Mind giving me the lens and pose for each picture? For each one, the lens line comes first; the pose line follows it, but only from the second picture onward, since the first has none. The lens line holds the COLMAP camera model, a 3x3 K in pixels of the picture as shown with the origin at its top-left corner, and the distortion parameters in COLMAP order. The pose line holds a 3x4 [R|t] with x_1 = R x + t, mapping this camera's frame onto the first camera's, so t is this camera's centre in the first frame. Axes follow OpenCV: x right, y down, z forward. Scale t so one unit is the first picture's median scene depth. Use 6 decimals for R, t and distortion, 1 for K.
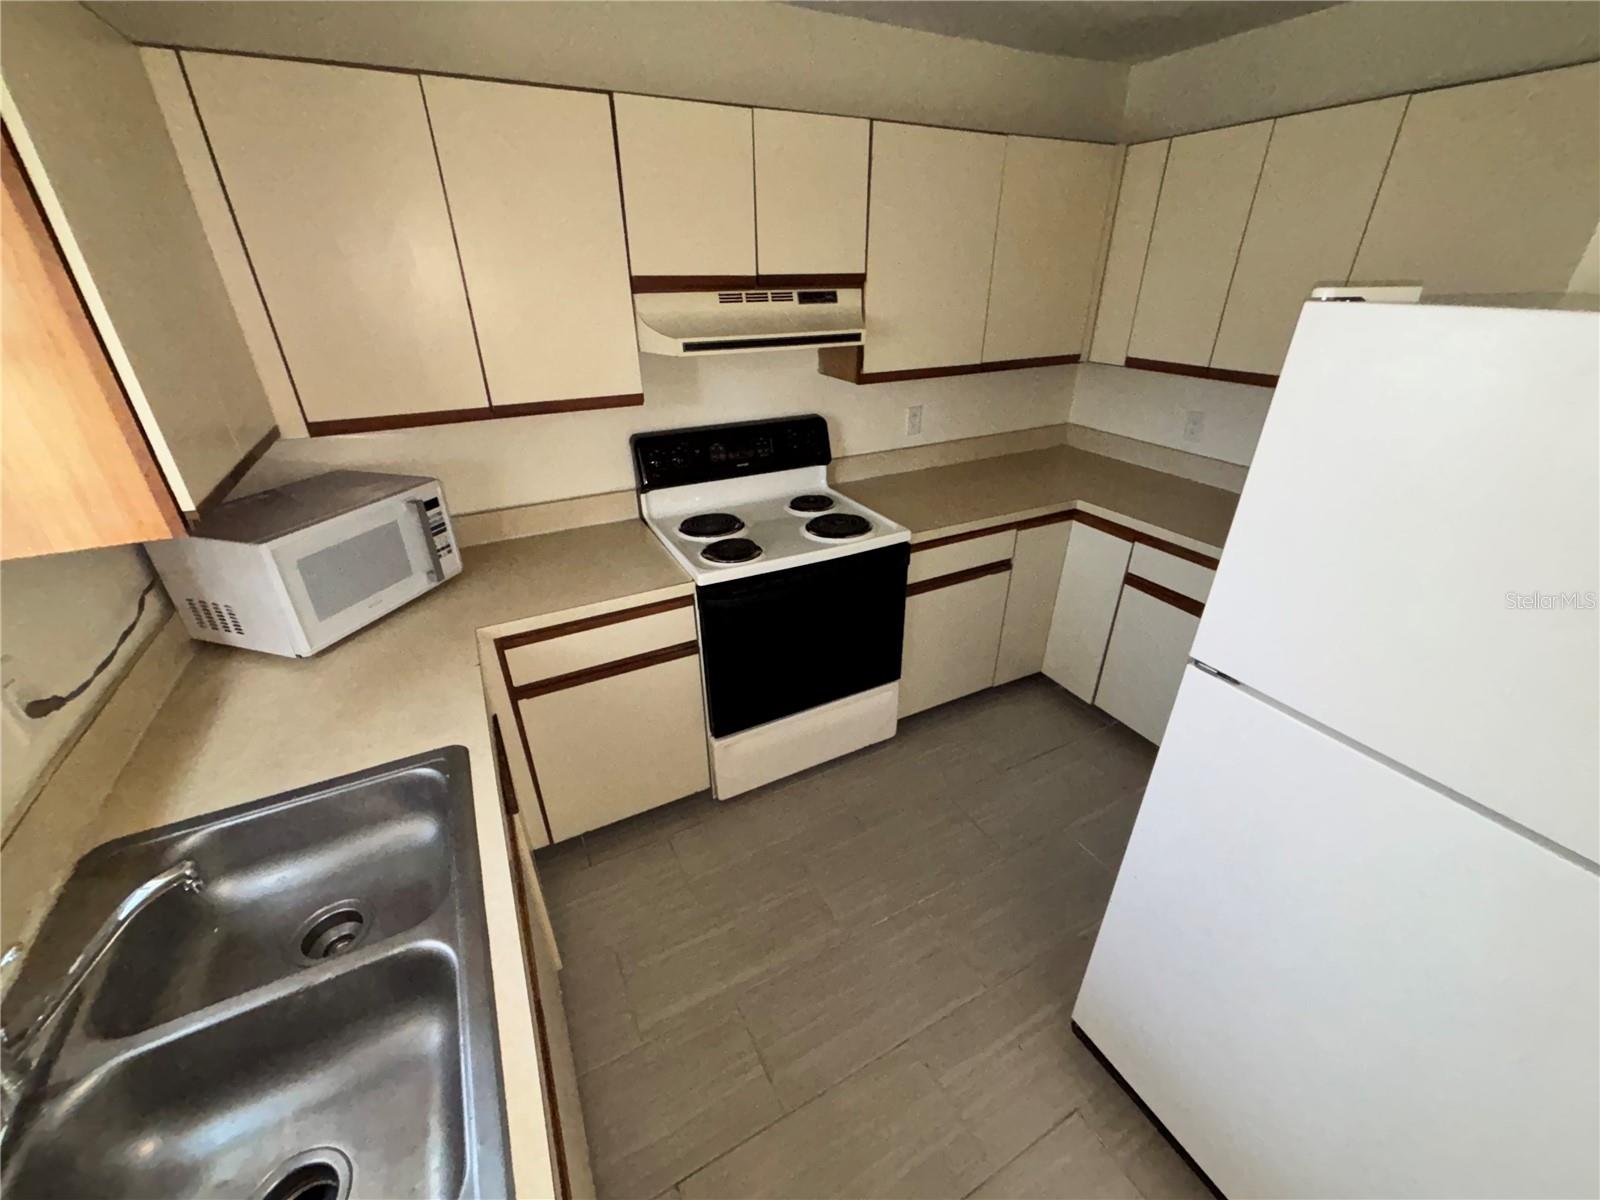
lens RADIAL K [[641.9, 0, 802.3], [0, 641.9, 602.0], [0, 0, 1]] dist [-0.000474, -0.000013]
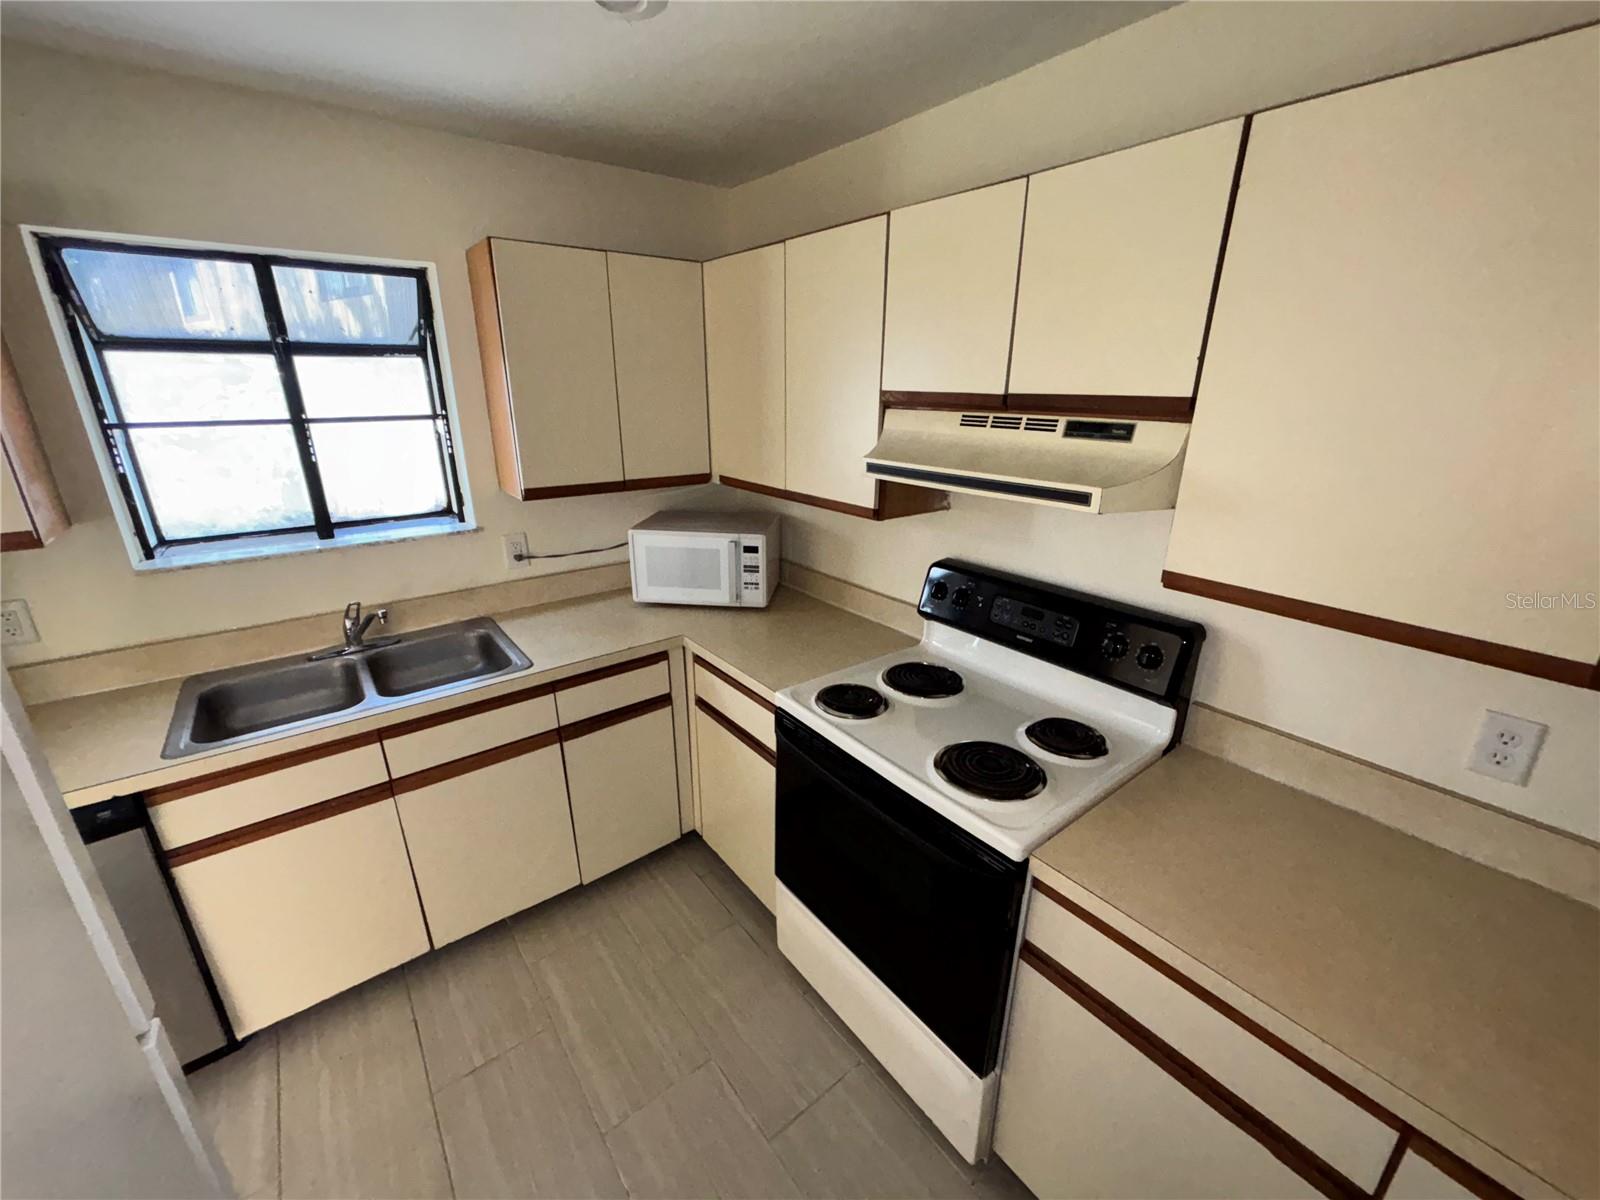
lens RADIAL K [[641.9, 0, 799.4], [0, 641.9, 597.6], [0, 0, 1]] dist [-0.000474, -0.000013]
pose [[0.171091, 0.320289, -0.931742, 0.611791], [-0.456806, 0.863686, 0.213013, -0.342915], [0.872958, 0.389181, 0.294079, 0.643311]]
